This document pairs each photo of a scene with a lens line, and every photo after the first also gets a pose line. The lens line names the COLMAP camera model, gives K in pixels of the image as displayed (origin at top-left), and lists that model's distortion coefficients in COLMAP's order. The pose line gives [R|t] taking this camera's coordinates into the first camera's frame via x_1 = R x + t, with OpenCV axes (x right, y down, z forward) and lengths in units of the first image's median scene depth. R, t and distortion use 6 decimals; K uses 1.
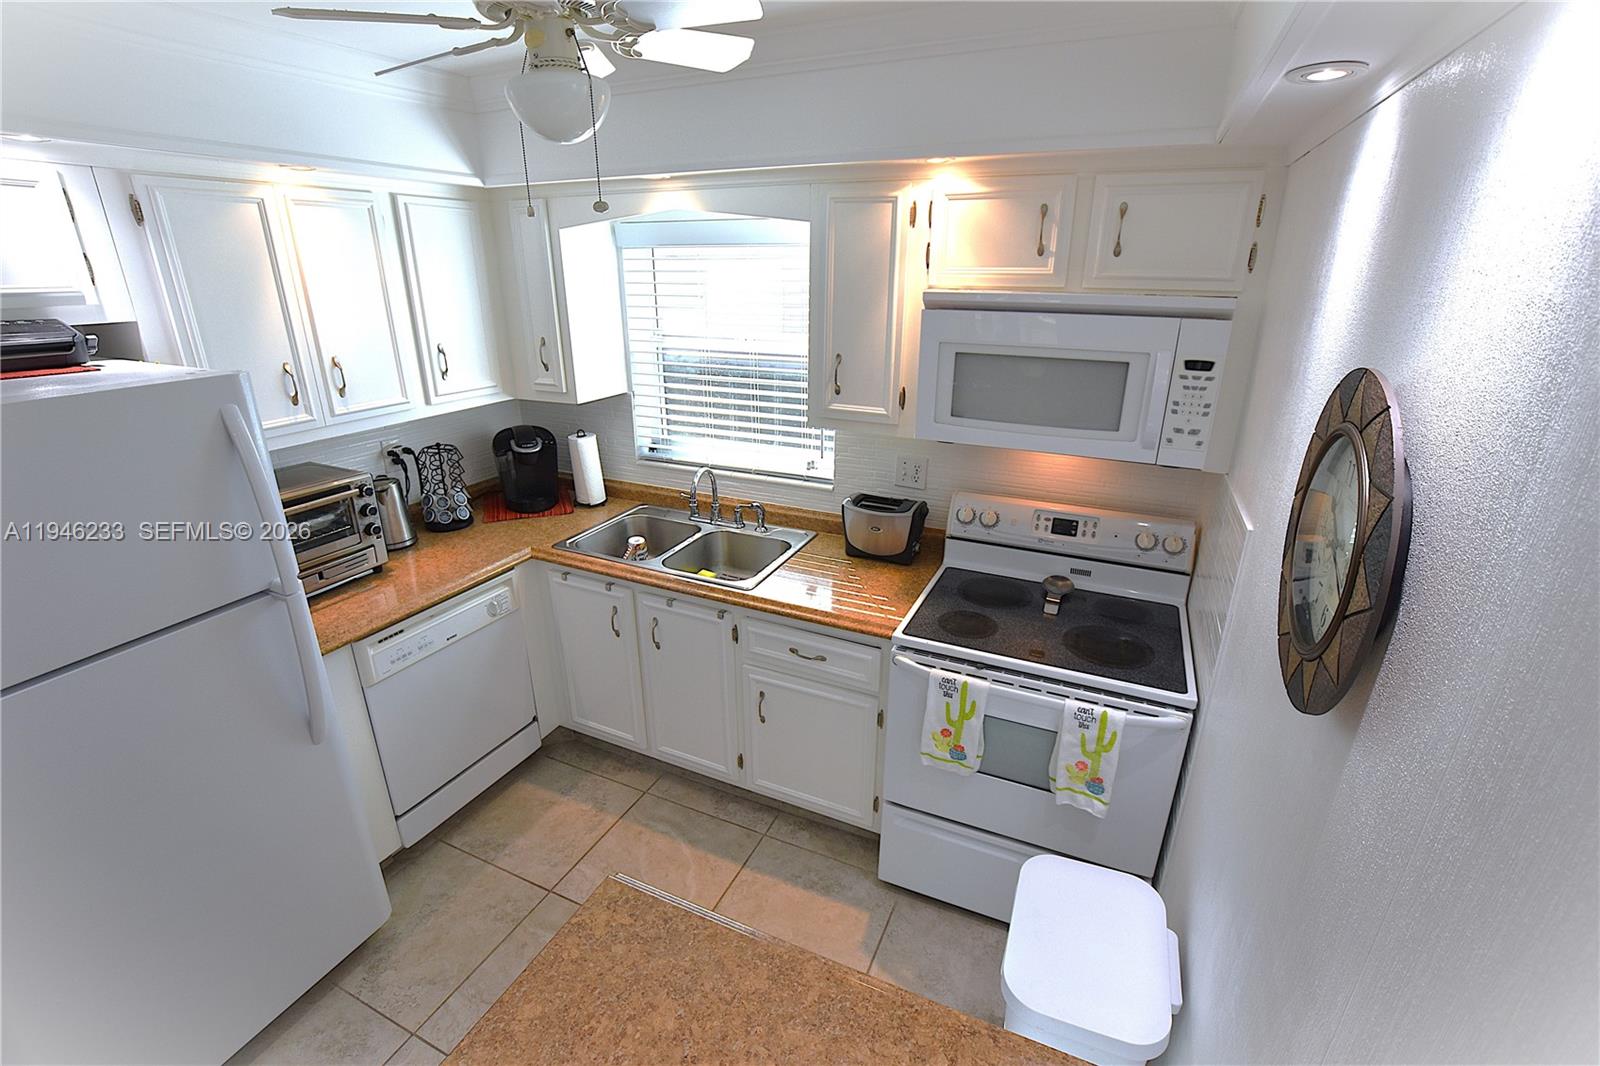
lens RADIAL K [[704.3, 0, 803.9], [0, 704.3, 531.6], [0, 0, 1]] dist [-0.036204, 0.006839]
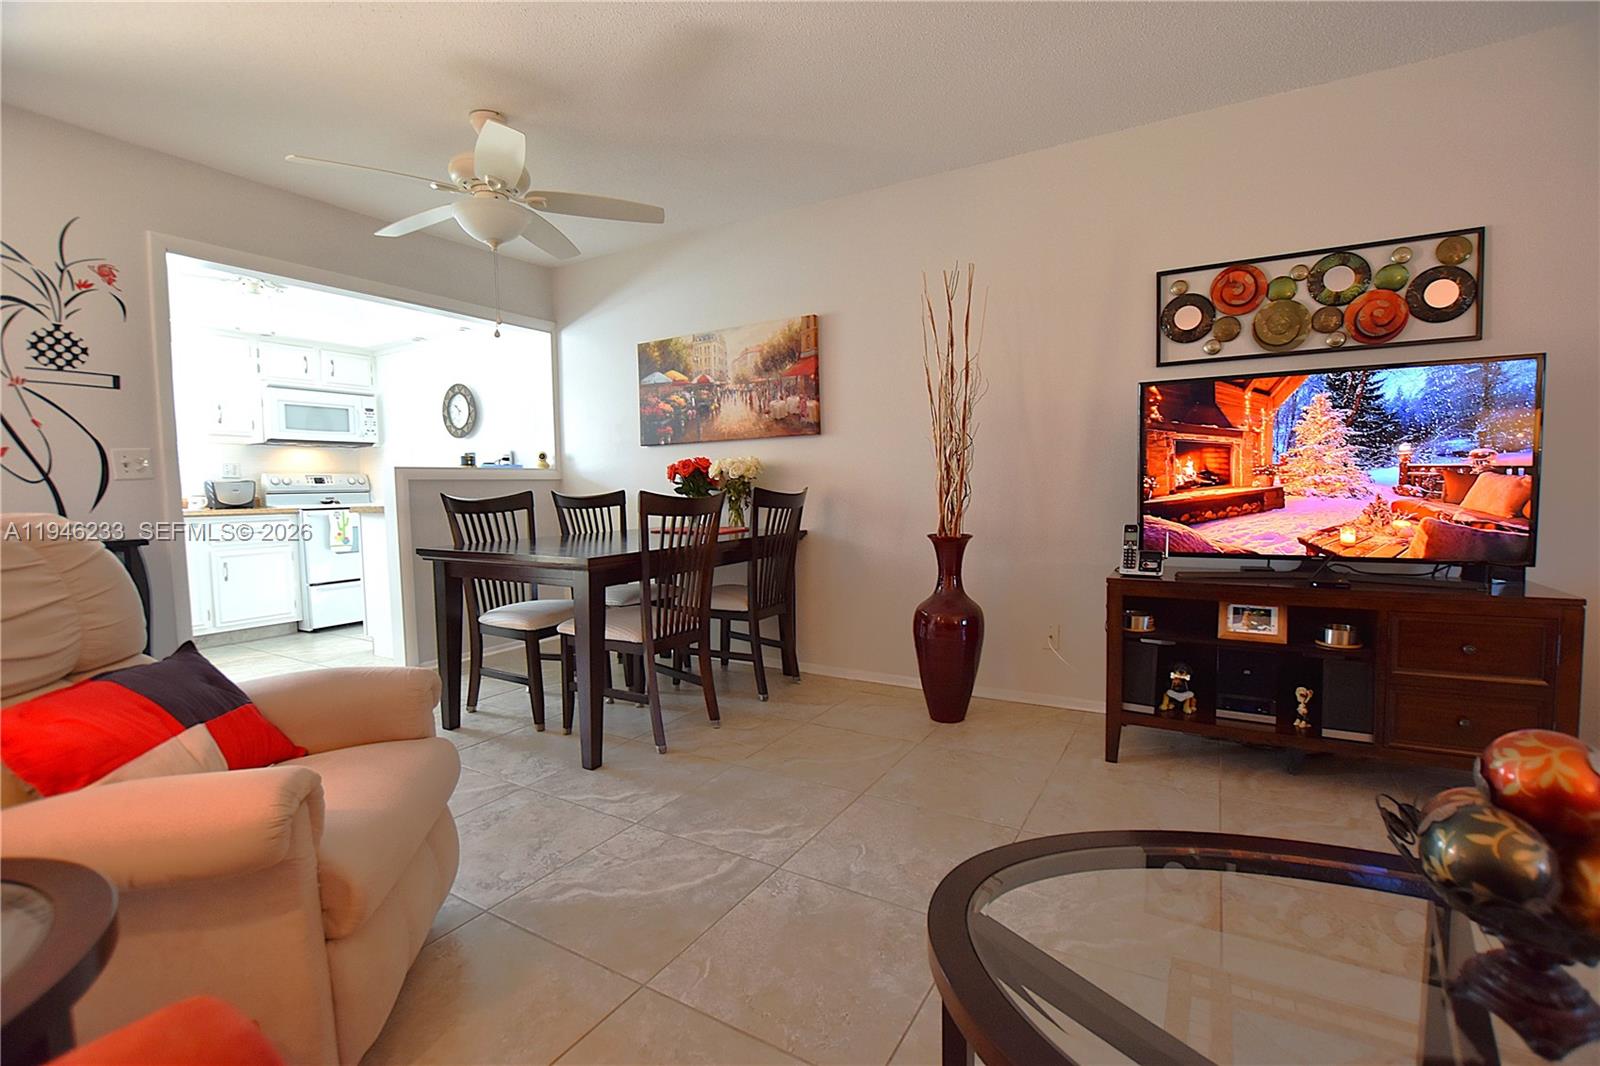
lens RADIAL K [[704.3, 0, 805.0], [0, 704.3, 530.3], [0, 0, 1]] dist [-0.036204, 0.006839]
pose [[0.104856, -0.071250, 0.991932, -1.983812], [0.366645, 0.929938, 0.028039, 0.752941], [-0.924433, 0.360747, 0.123633, -0.872033]]
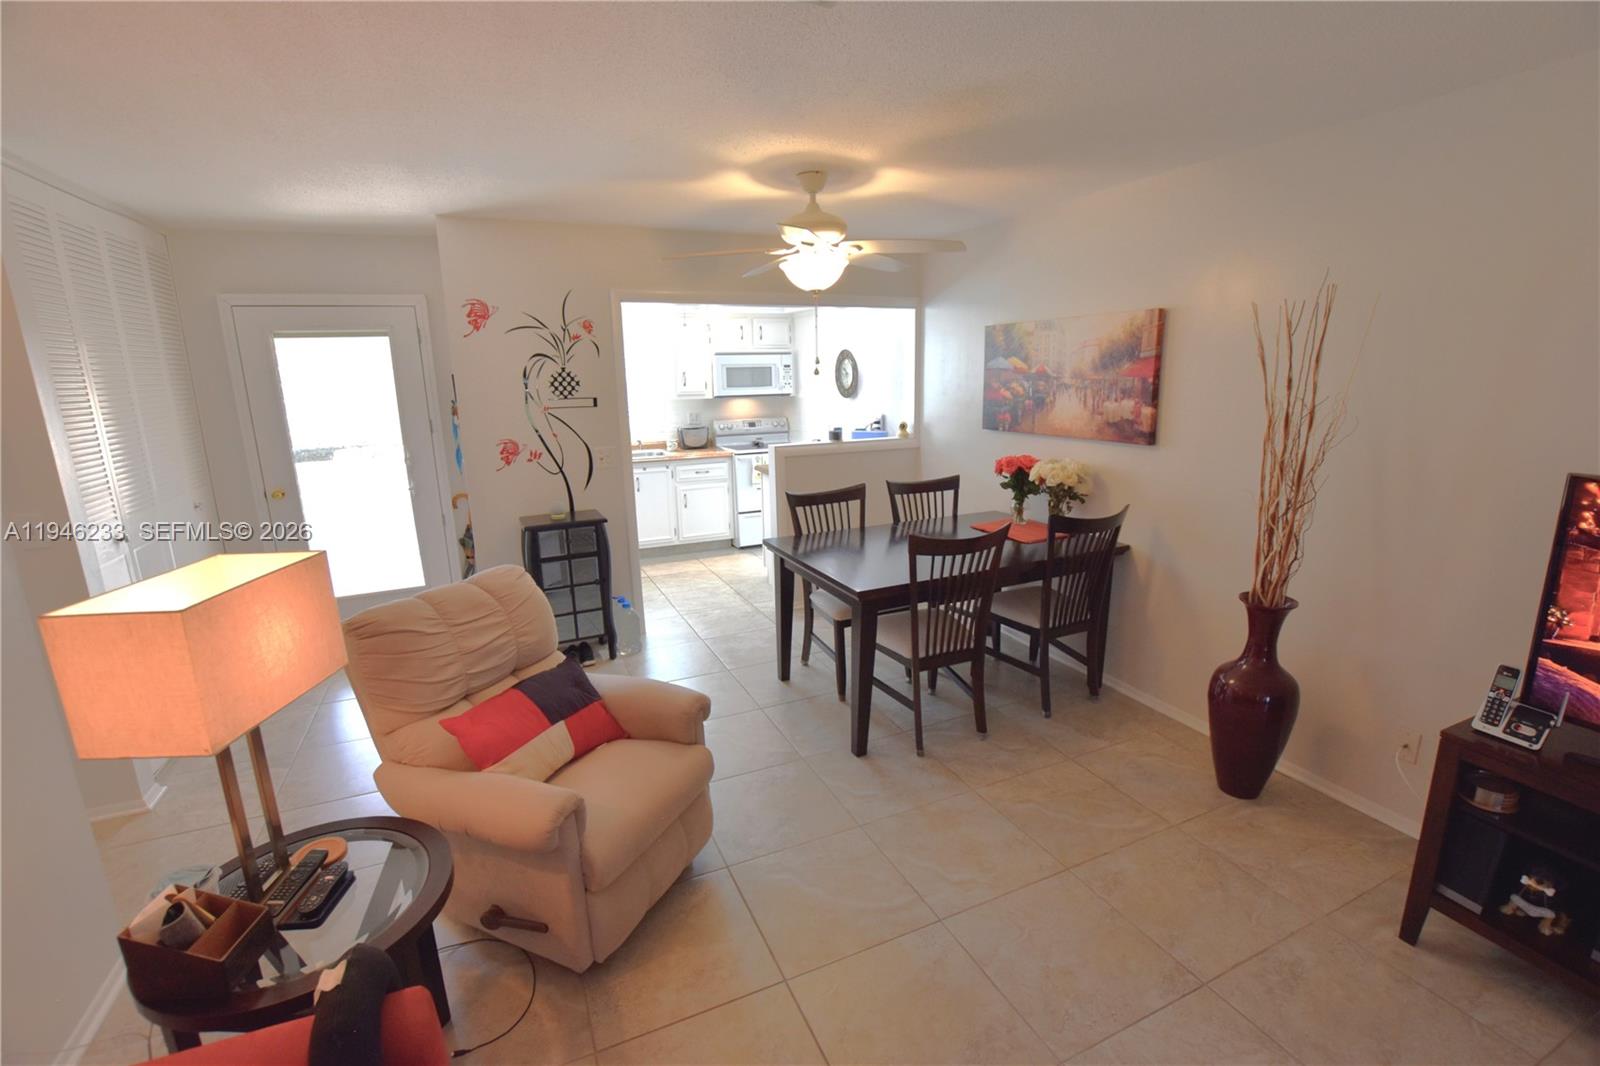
lens RADIAL K [[704.3, 0, 806.6], [0, 704.3, 530.6], [0, 0, 1]] dist [-0.036204, 0.006839]
pose [[0.659579, -0.184843, 0.728552, -1.903262], [0.285781, 0.958168, -0.015626, 0.584386], [-0.695186, 0.218513, 0.684812, -1.249426]]
